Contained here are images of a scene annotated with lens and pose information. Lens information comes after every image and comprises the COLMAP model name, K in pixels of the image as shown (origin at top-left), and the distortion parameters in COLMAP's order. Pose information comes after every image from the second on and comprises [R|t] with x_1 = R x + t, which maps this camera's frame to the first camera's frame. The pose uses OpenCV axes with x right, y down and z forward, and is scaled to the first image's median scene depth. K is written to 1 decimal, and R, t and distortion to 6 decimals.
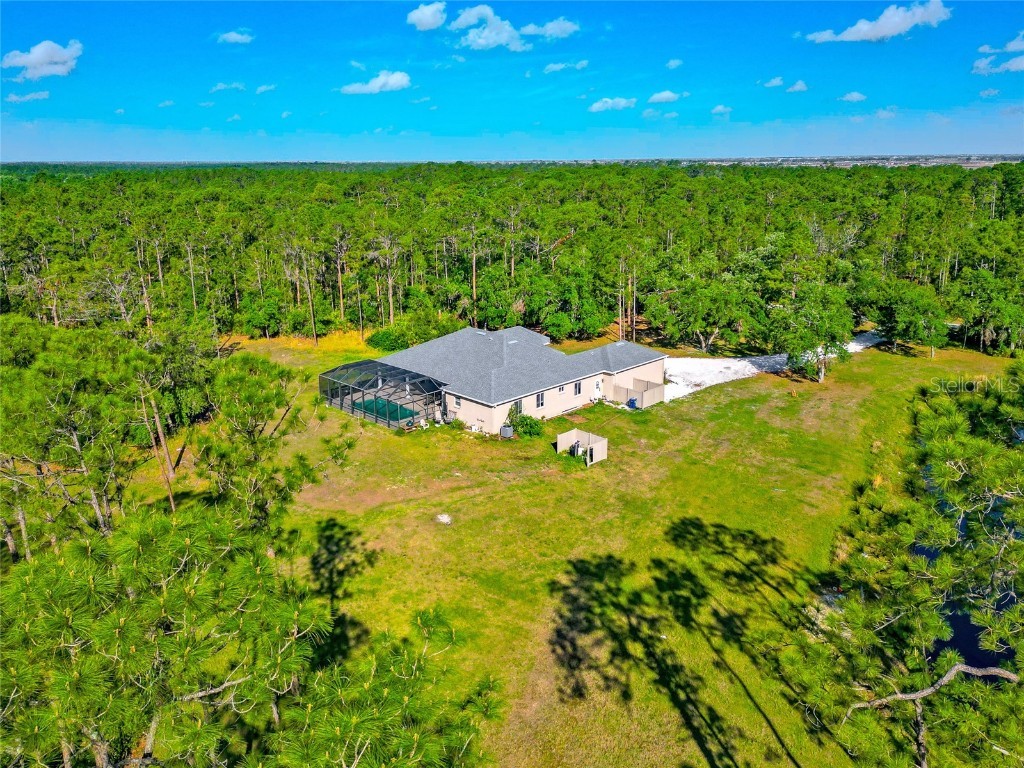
lens RADIAL K [[741.4, 0, 486.0], [0, 741.4, 384.1], [0, 0, 1]] dist [0.061311, -0.046147]
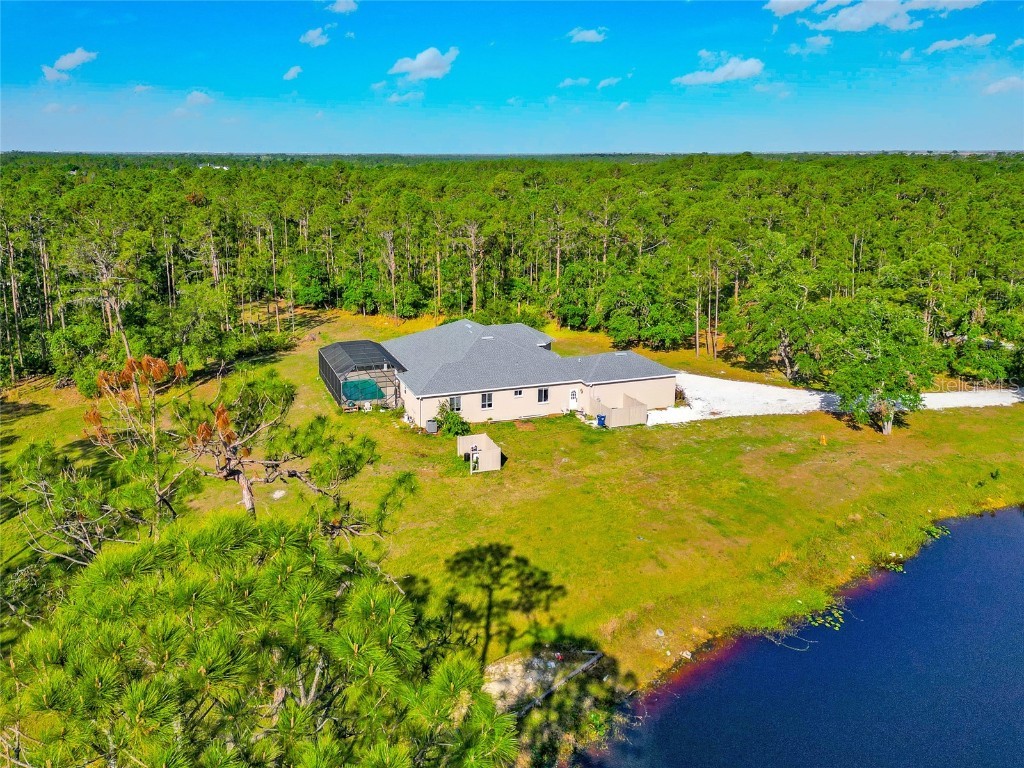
lens RADIAL K [[764.3, 0, 444.9], [0, 764.3, 328.5], [0, 0, 1]] dist [0.037308, -0.002824]
pose [[0.901008, 0.101453, -0.421772, 0.440614], [-0.128563, 0.991038, -0.036259, -0.028160], [0.414313, 0.086895, 0.905977, 0.086957]]
